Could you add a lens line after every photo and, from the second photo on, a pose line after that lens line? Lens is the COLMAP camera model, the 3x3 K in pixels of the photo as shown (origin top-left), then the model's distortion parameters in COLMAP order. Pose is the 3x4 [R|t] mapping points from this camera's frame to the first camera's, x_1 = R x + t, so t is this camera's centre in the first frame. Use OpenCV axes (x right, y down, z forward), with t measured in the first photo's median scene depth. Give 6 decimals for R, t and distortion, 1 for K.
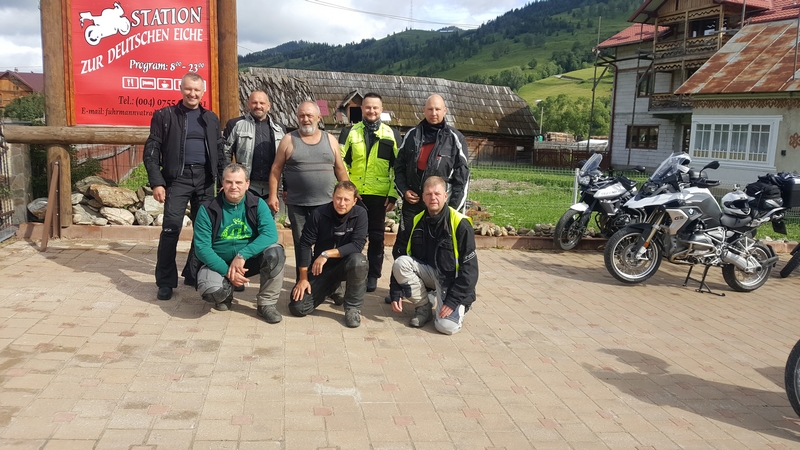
lens RADIAL K [[590.4, 0, 401.9], [0, 590.4, 232.3], [0, 0, 1]] dist [0.029005, -0.102084]
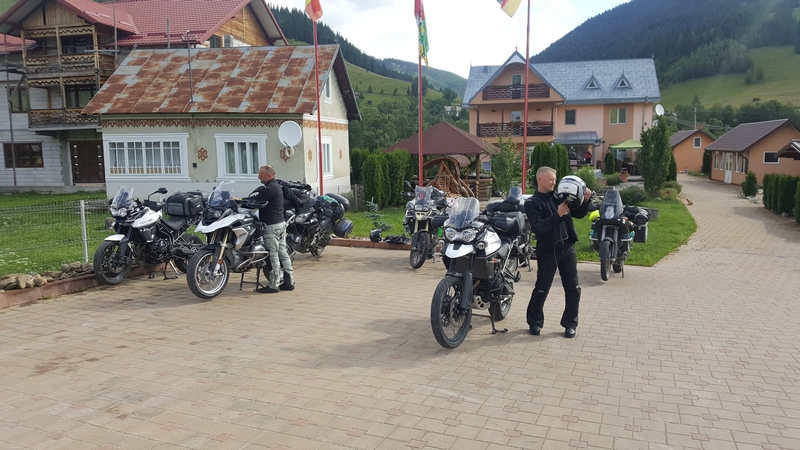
lens RADIAL K [[590.4, 0, 398.3], [0, 590.4, 227.1], [0, 0, 1]] dist [0.029005, -0.102084]
pose [[0.528763, -0.148276, 0.835718, -0.357483], [0.167071, 0.983542, 0.068797, -0.066402], [-0.832164, 0.103247, 0.544833, 0.069168]]
